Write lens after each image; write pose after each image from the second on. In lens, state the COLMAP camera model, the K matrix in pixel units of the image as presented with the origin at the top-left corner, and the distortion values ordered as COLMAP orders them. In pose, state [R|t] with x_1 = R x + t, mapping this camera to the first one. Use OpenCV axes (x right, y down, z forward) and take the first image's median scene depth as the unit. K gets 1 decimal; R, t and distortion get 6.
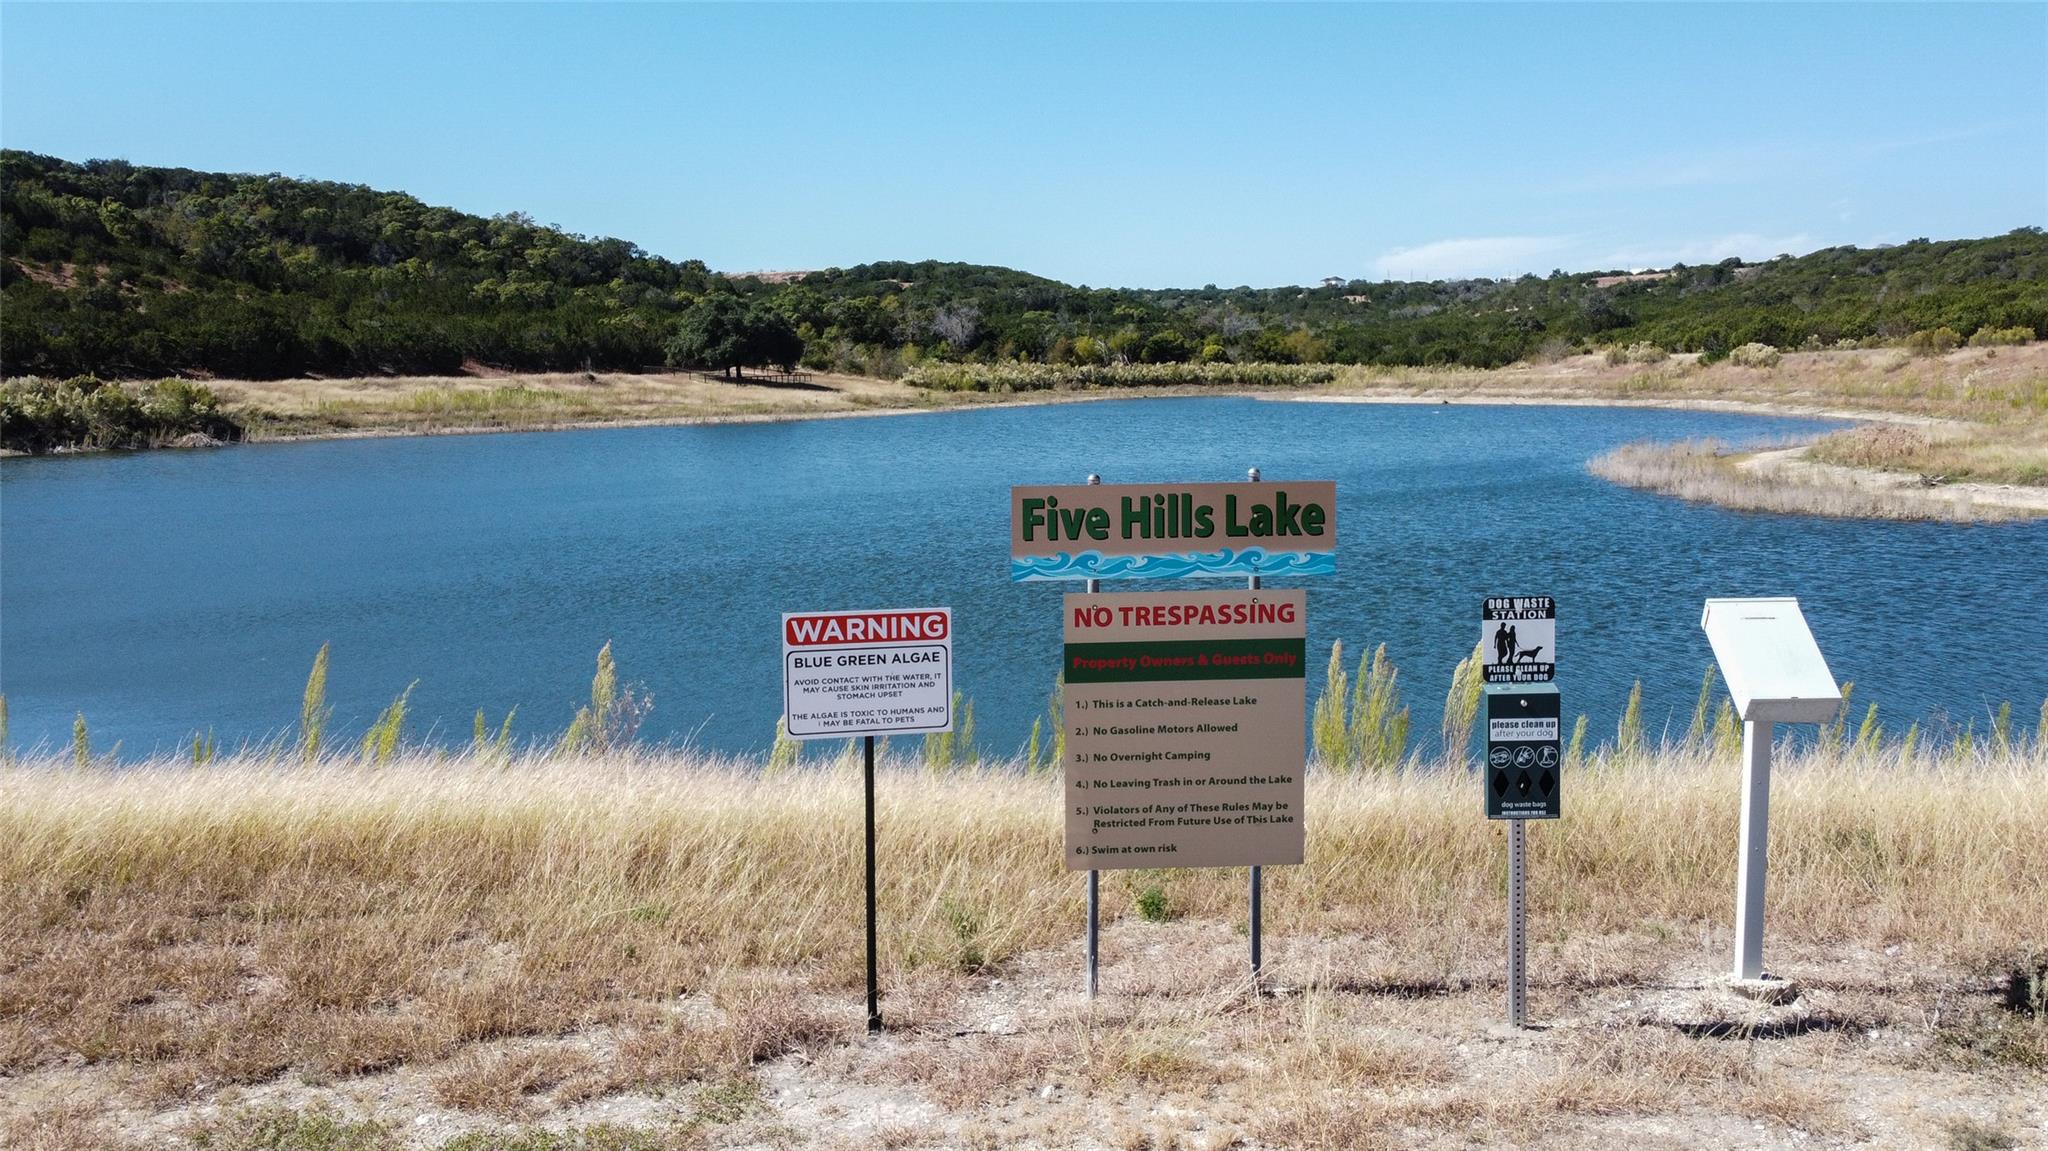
lens RADIAL K [[1590.5, 0, 1037.0], [0, 1590.5, 575.2], [0, 0, 1]] dist [-0.002832, -0.008192]
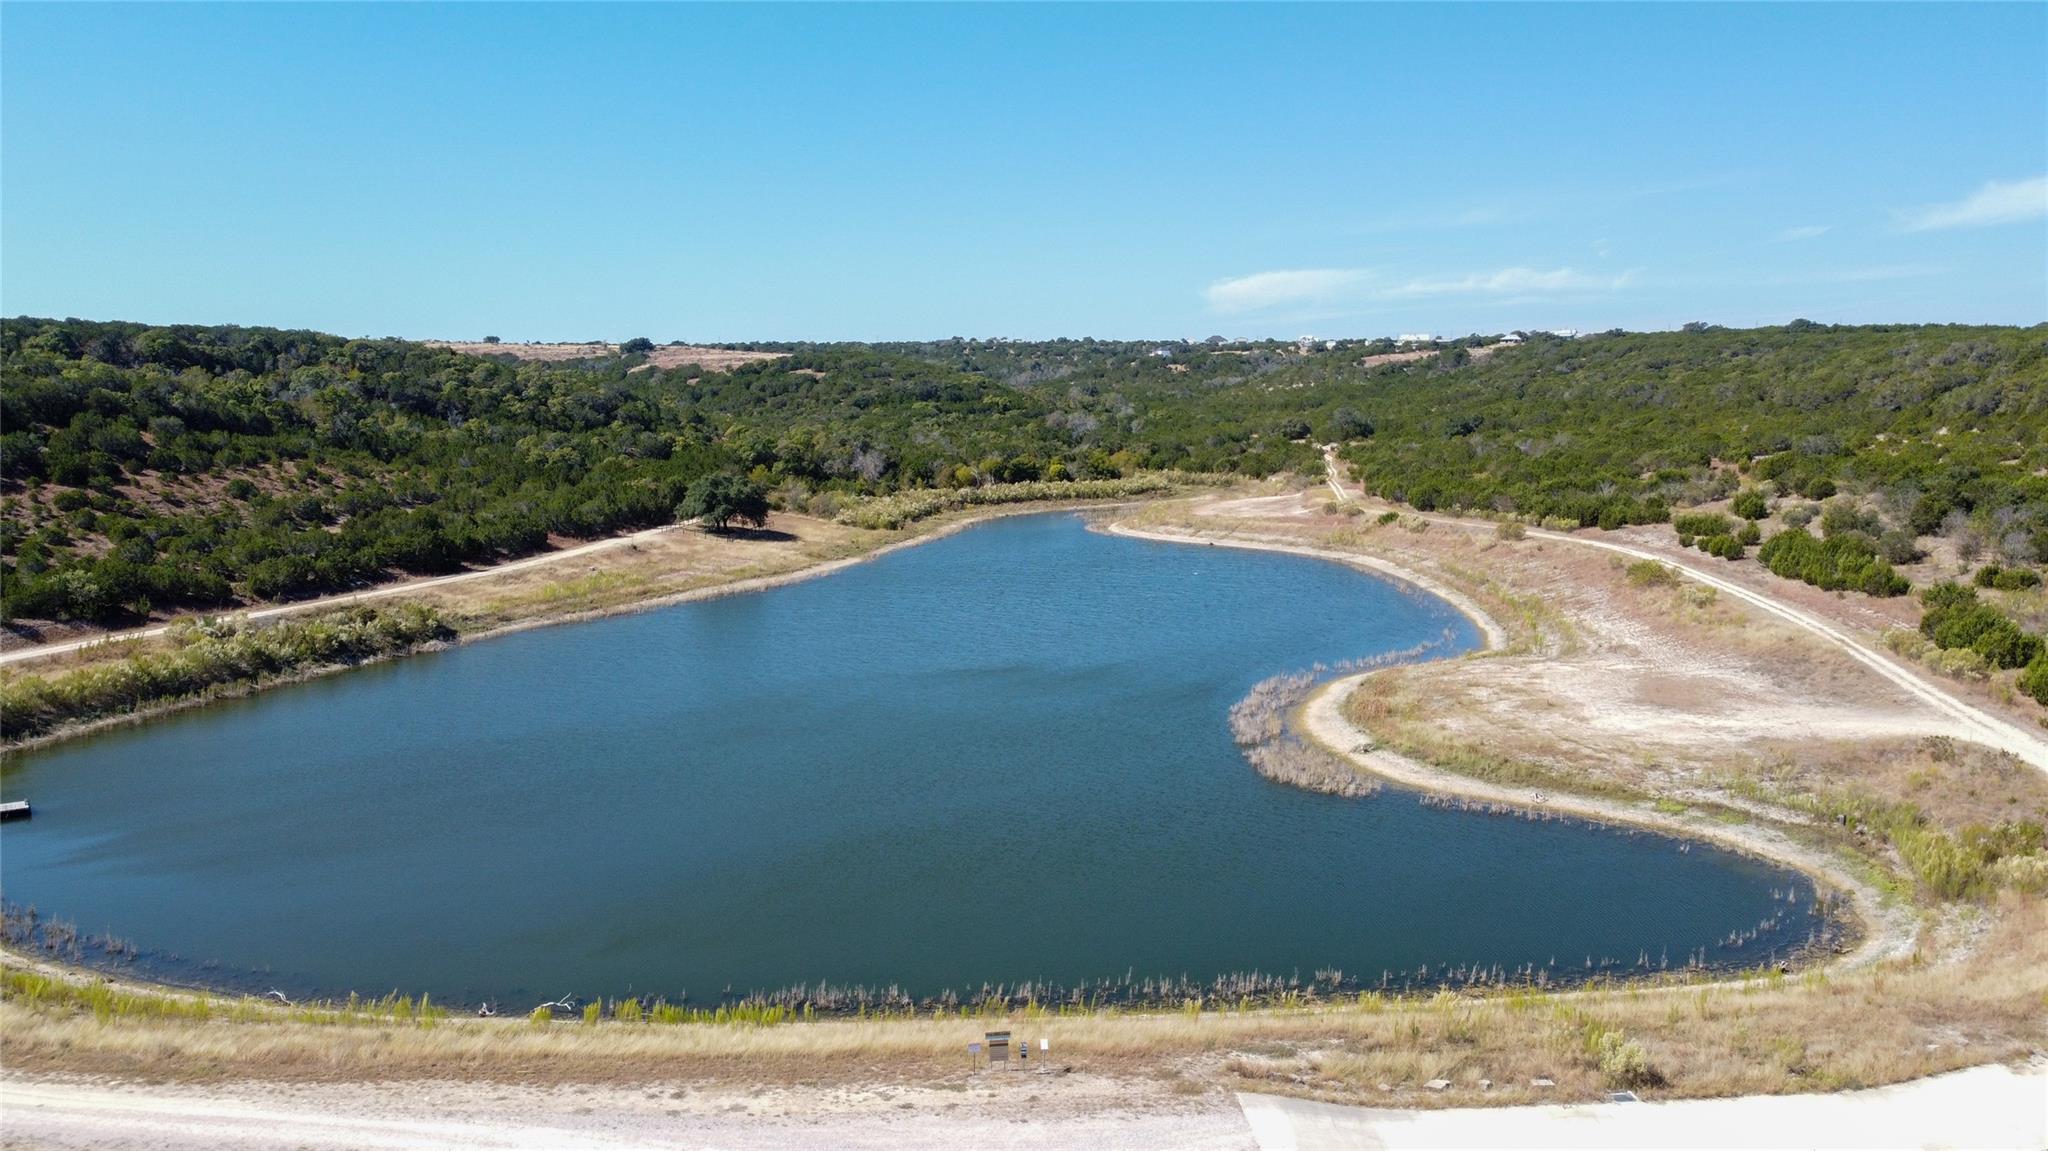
lens RADIAL K [[1590.5, 0, 1021.7], [0, 1590.5, 570.1], [0, 0, 1]] dist [-0.002832, -0.008192]
pose [[0.997041, 0.004436, 0.076745, -0.025322], [-0.009418, 0.997862, 0.064675, -0.153773], [-0.076294, -0.065206, 0.994951, -0.385059]]
